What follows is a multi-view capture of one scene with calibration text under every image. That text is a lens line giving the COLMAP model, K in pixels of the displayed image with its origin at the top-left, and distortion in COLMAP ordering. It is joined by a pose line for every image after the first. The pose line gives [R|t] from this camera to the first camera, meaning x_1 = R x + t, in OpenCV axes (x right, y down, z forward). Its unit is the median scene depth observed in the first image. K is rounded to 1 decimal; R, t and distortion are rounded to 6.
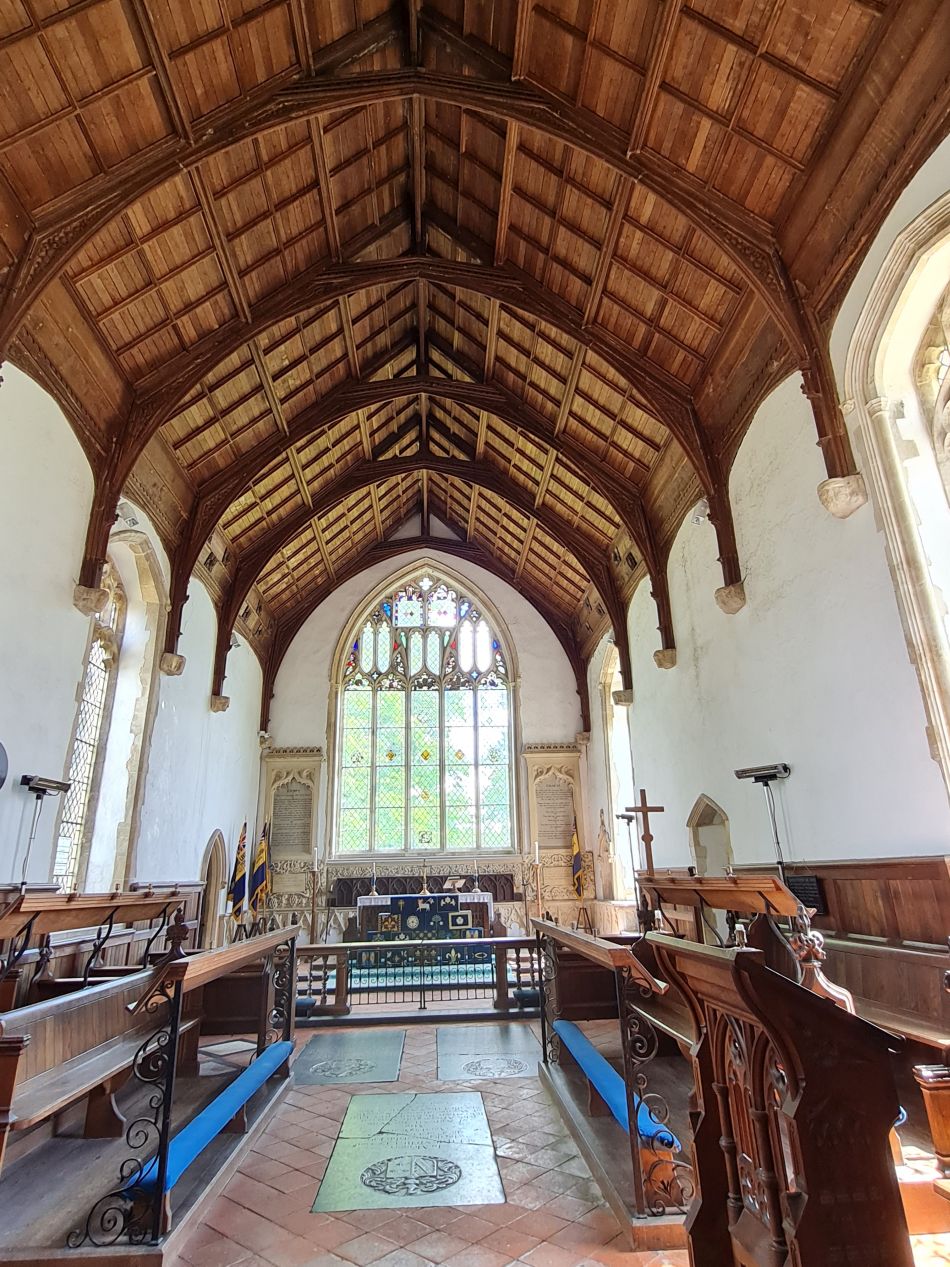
lens RADIAL K [[691.4, 0, 483.6], [0, 691.4, 635.5], [0, 0, 1]] dist [0.005641, 0.002490]
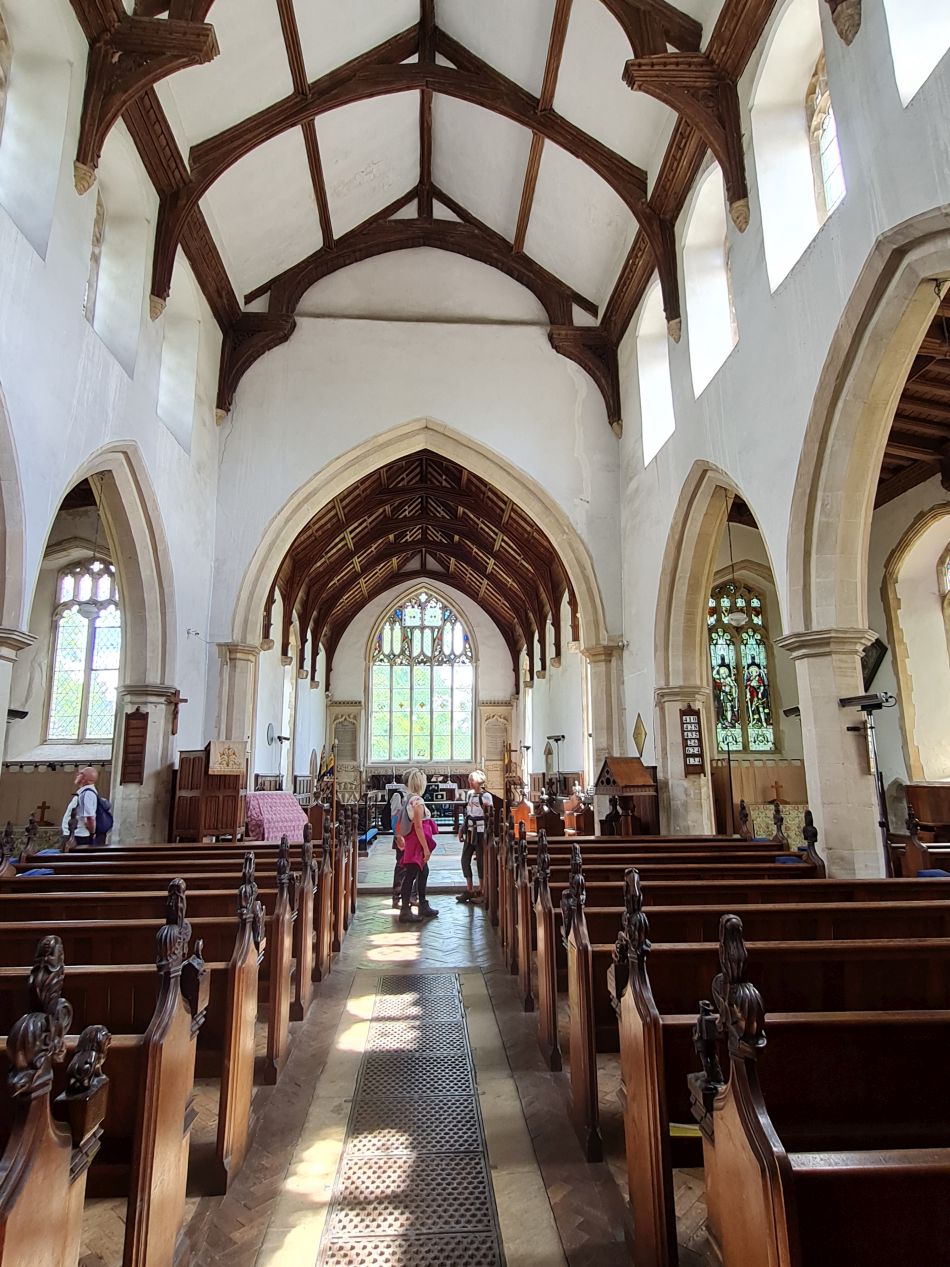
lens RADIAL K [[691.4, 0, 487.9], [0, 691.4, 631.0], [0, 0, 1]] dist [0.005641, 0.002490]
pose [[0.999555, 0.023599, 0.018241, 0.040072], [-0.025716, 0.991670, 0.126210, -0.213380], [-0.015110, -0.126623, 0.991836, -0.621639]]
